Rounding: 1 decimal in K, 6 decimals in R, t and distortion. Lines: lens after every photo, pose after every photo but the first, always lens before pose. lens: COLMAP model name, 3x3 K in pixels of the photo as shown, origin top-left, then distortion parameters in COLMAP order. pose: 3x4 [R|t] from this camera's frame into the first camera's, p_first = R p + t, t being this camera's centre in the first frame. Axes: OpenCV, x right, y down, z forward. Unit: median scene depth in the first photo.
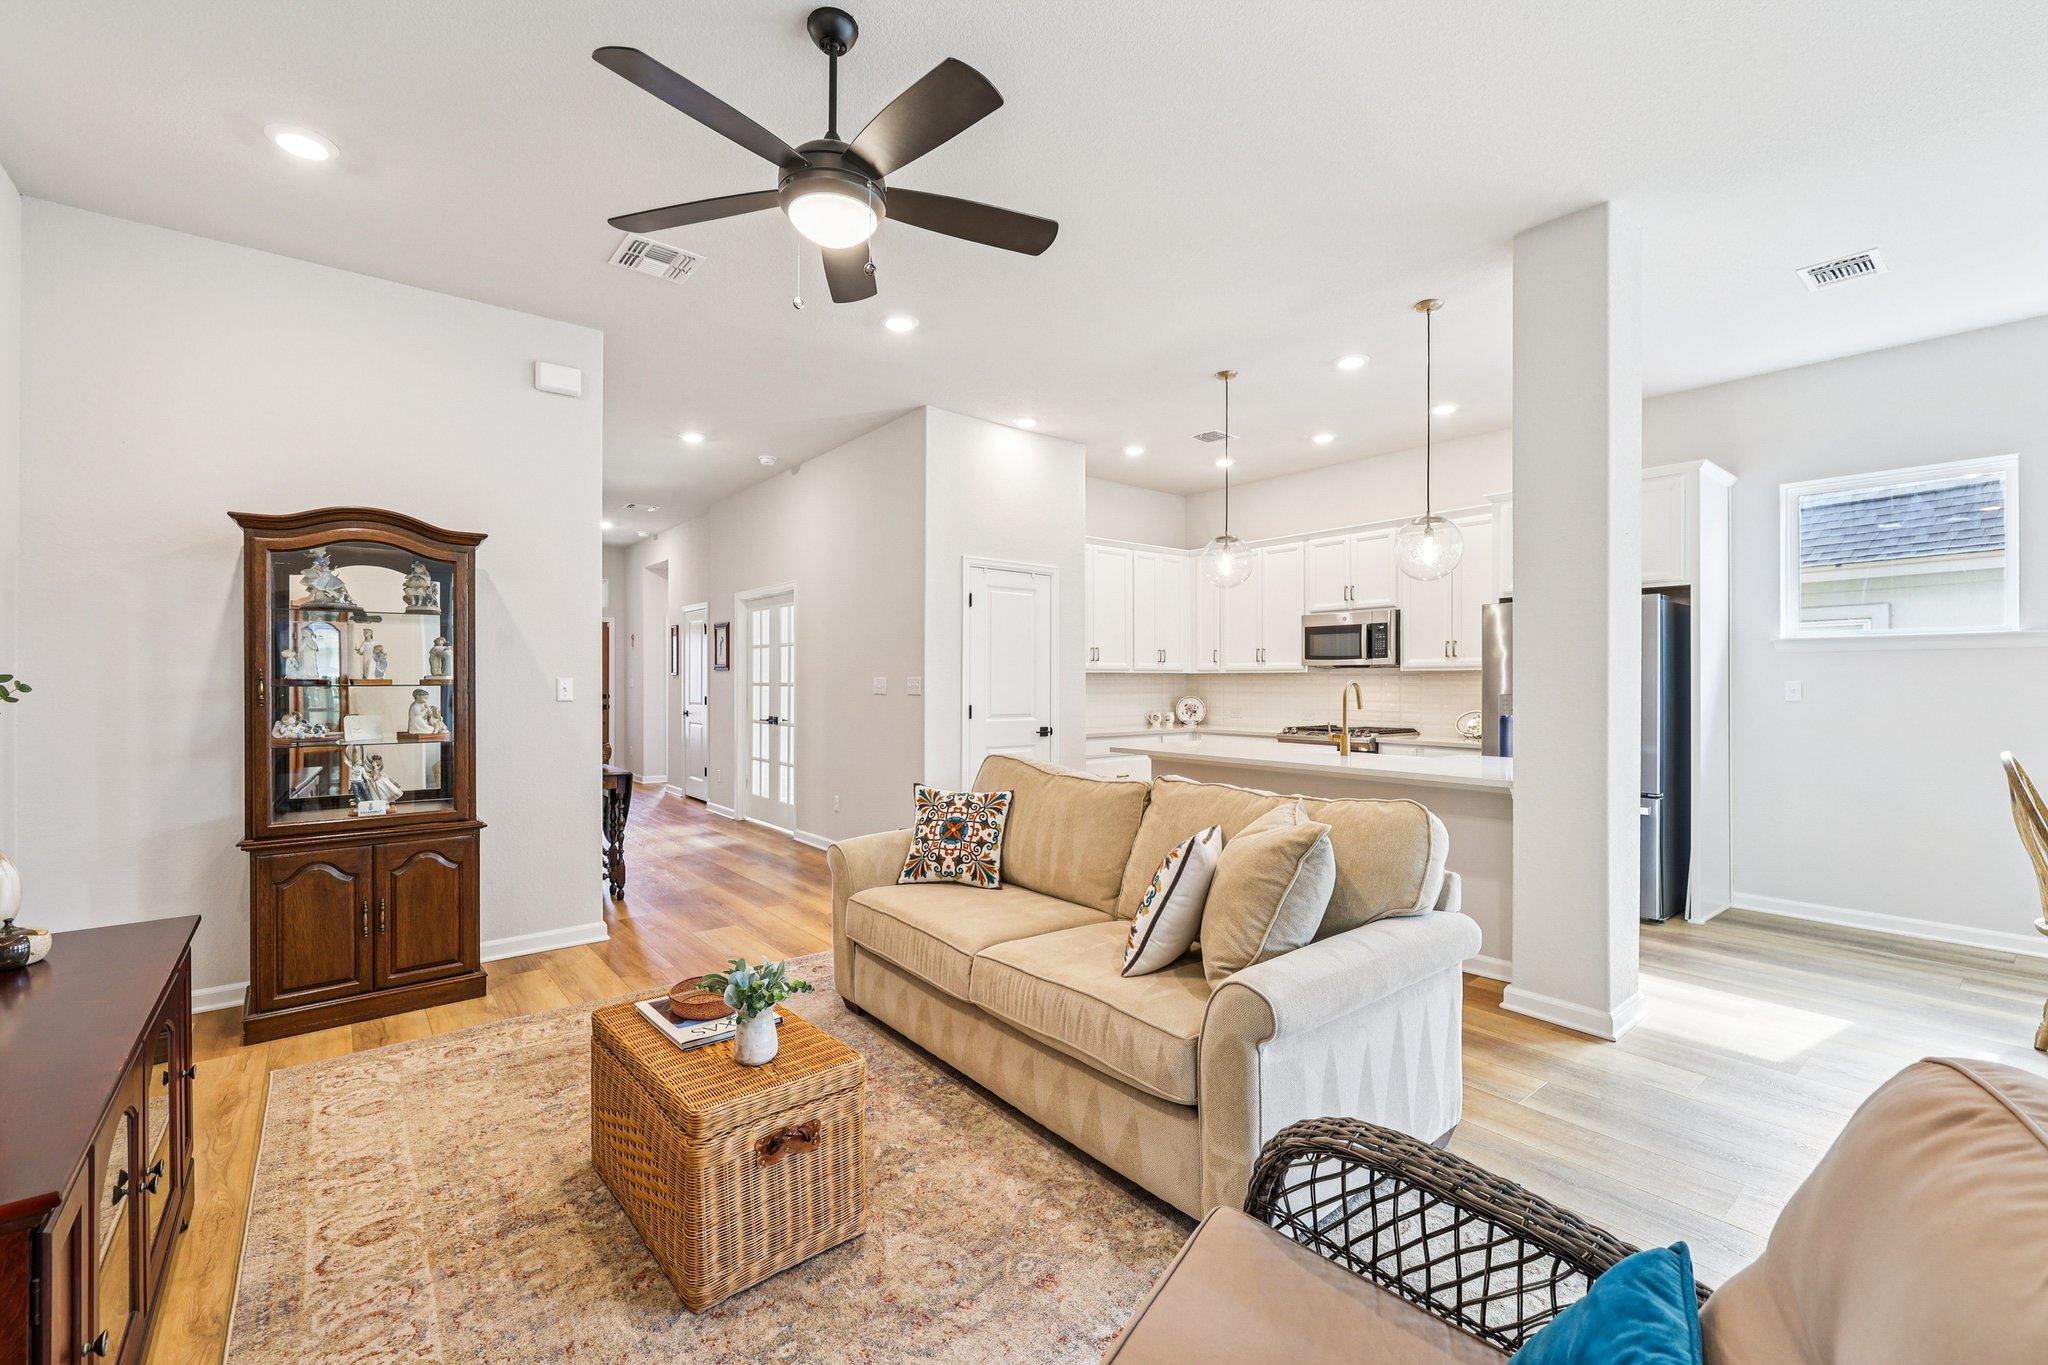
lens RADIAL K [[861.6, 0, 1020.7], [0, 861.6, 684.2], [0, 0, 1]] dist [-0.002680, 0.002479]
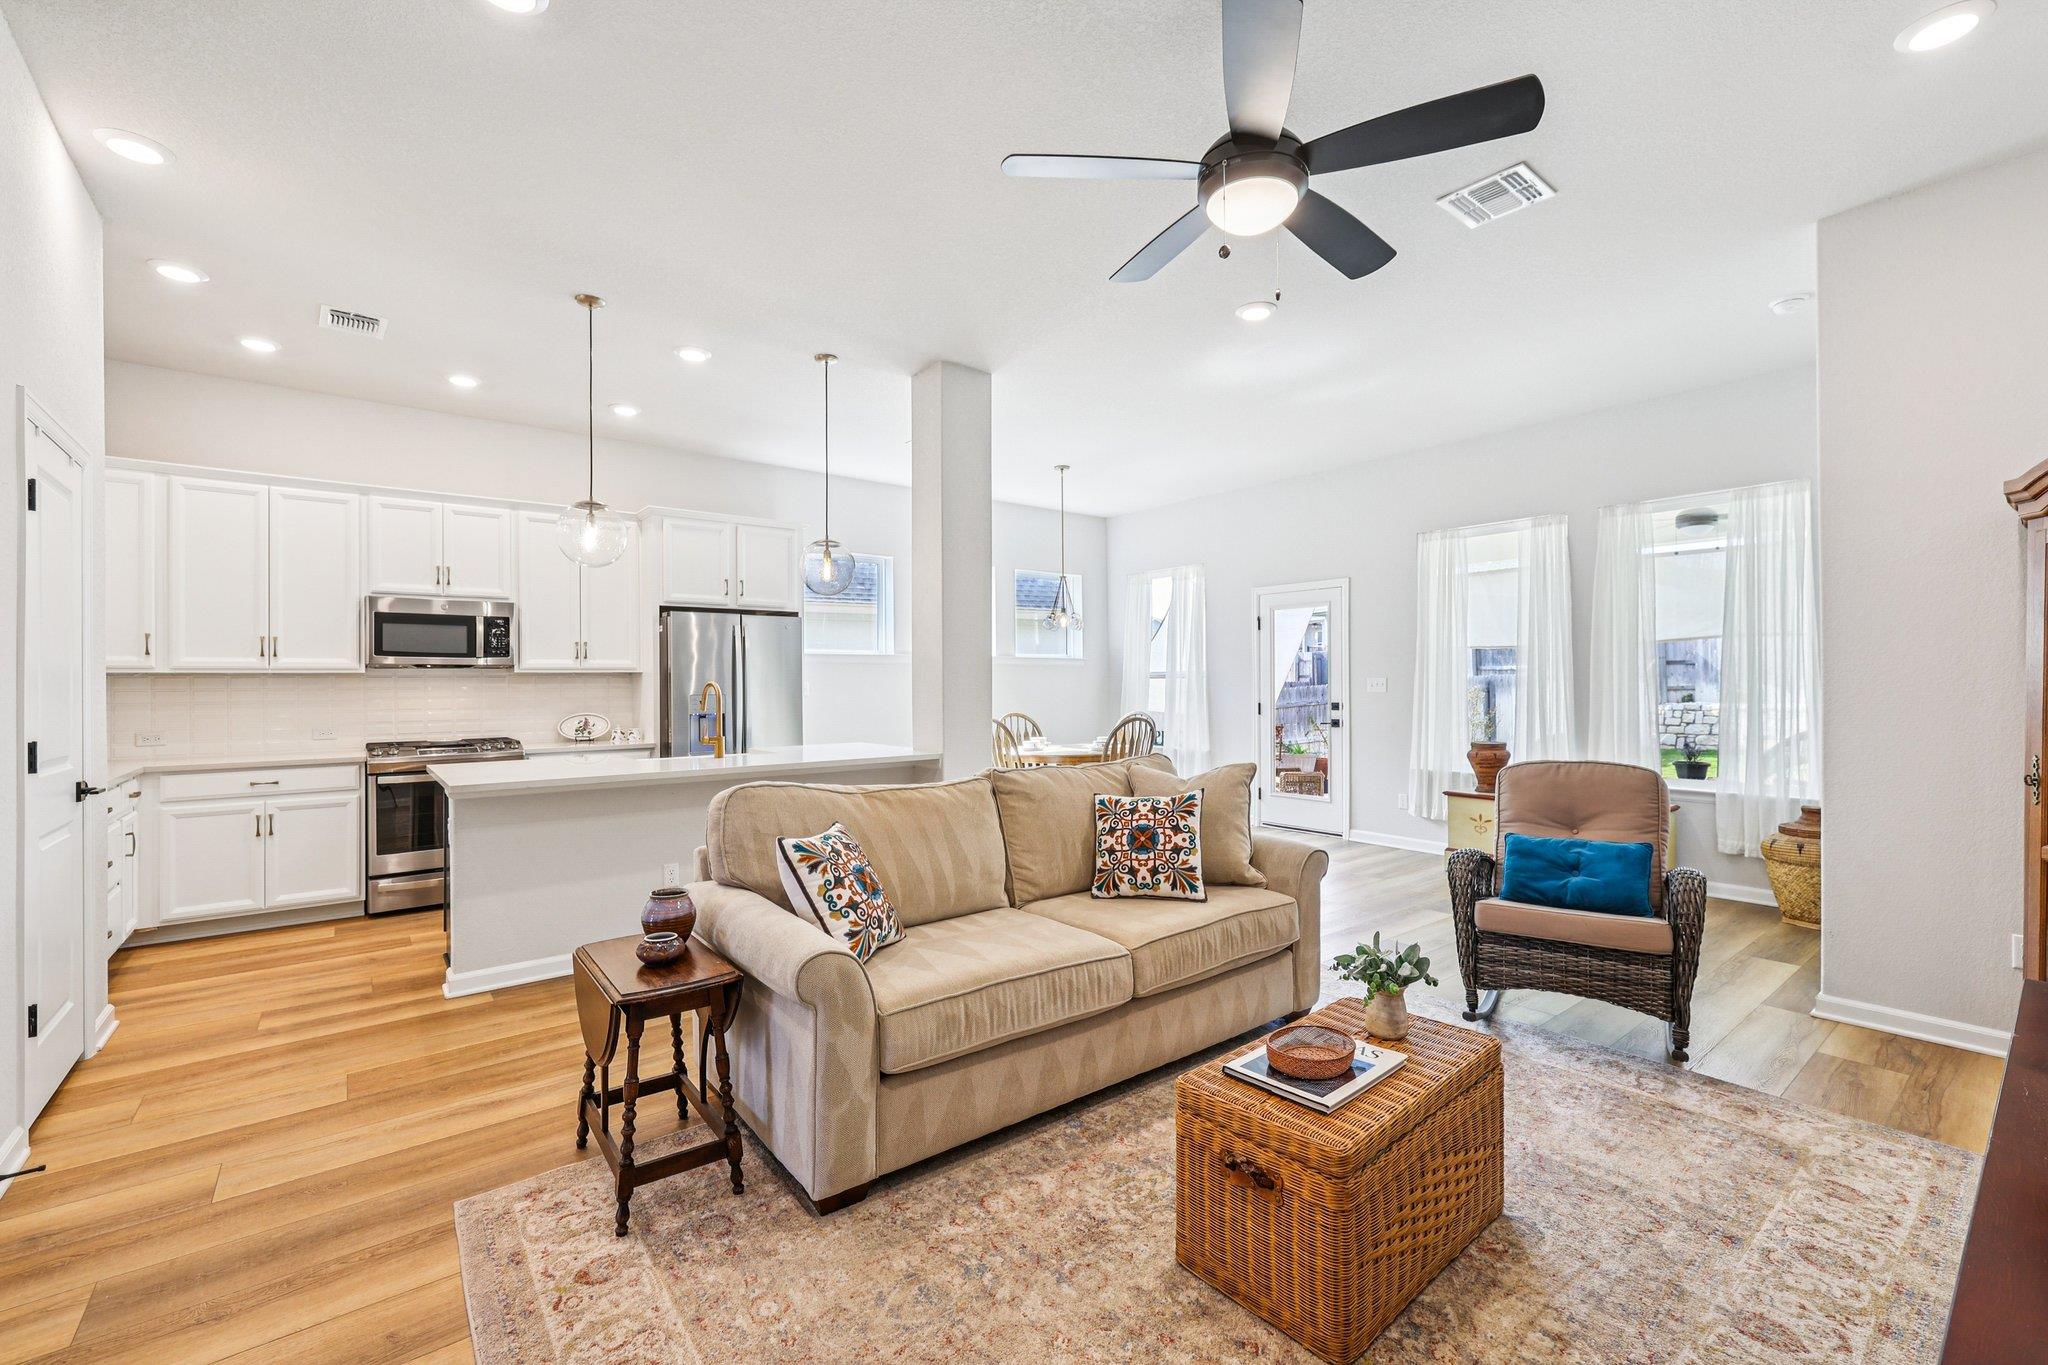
lens RADIAL K [[861.6, 0, 1029.4], [0, 861.6, 685.1], [0, 0, 1]] dist [-0.002680, 0.002479]
pose [[0.005104, -0.003866, 0.999980, -0.443883], [0.008332, 0.999958, 0.003823, -0.001381], [-0.999952, 0.008313, 0.005136, 0.463678]]
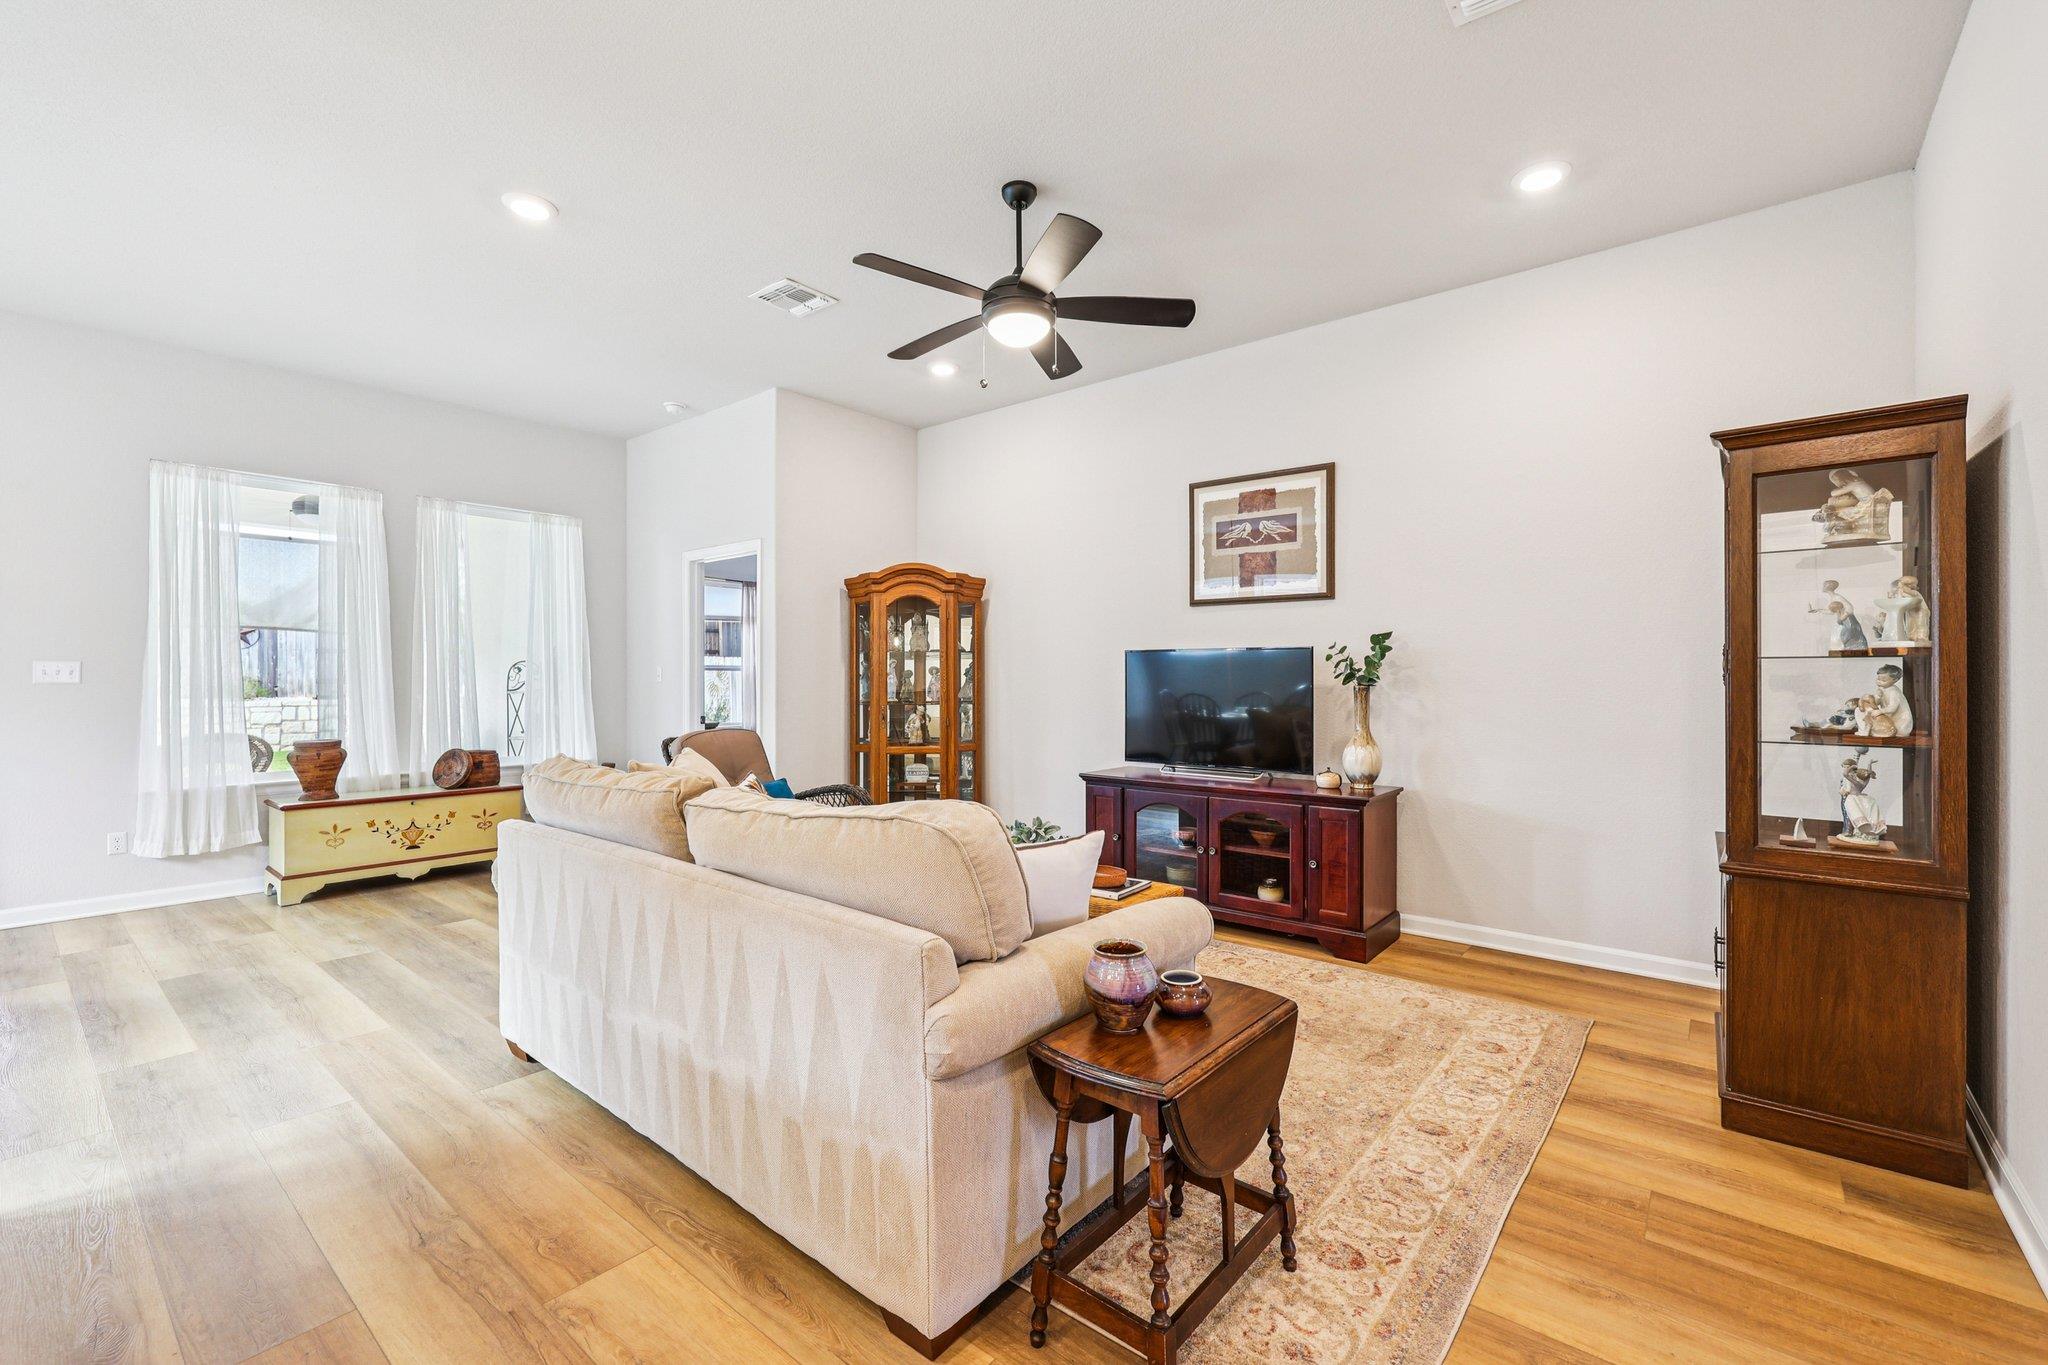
lens RADIAL K [[861.6, 0, 1030.7], [0, 861.6, 679.7], [0, 0, 1]] dist [-0.002680, 0.002479]
pose [[-0.977387, 0.000533, -0.211459, 0.022151], [-0.000600, 0.999986, 0.005295, 0.008027], [0.211459, 0.005302, -0.977372, 0.880066]]
